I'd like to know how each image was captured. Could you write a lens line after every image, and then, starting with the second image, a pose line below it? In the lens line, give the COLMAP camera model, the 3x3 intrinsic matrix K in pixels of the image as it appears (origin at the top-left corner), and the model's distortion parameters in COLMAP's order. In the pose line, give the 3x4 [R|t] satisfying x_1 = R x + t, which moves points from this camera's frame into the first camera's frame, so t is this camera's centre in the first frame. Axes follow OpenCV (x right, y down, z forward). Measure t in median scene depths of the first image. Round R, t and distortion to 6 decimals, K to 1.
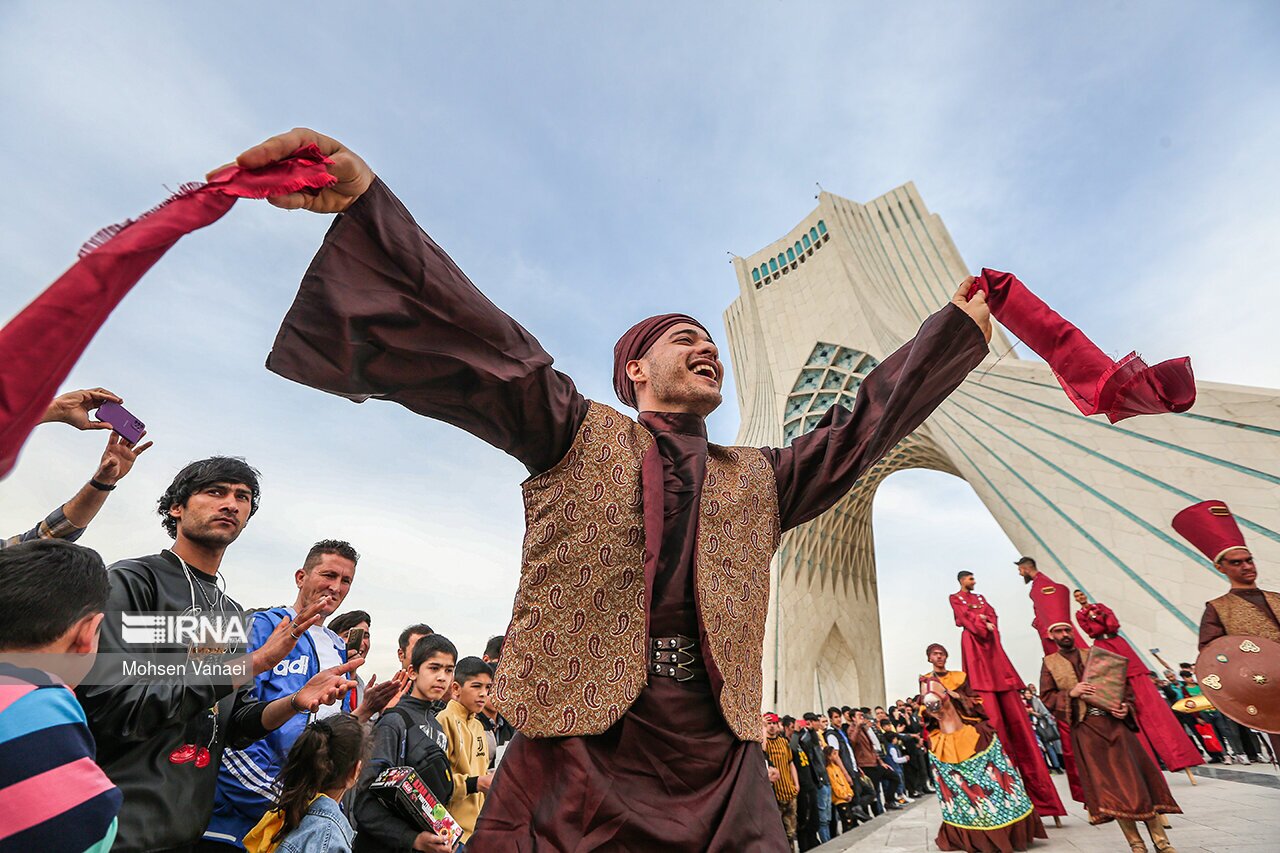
lens RADIAL K [[571.7, 0, 640.0], [0, 571.7, 426.5], [0, 0, 1]] dist [-0.062247, 0.020396]
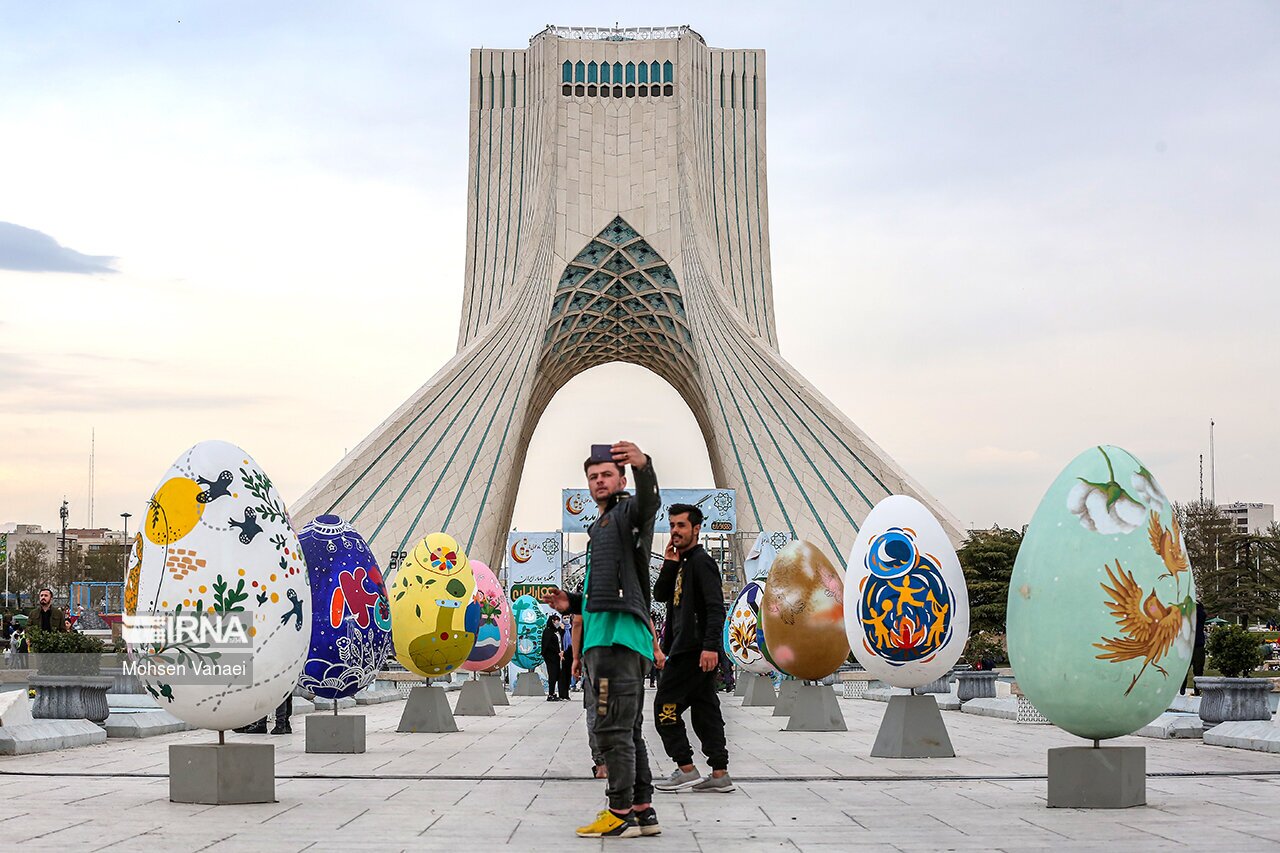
lens RADIAL K [[2400.8, 0, 640.0], [0, 2400.8, 426.5], [0, 0, 1]] dist [-0.350332, -0.056522]
pose [[0.668372, 0.118565, 0.734317, -2.397565], [-0.428457, 0.868354, 0.249773, -0.821989], [-0.608032, -0.481565, 0.631183, -1.552735]]
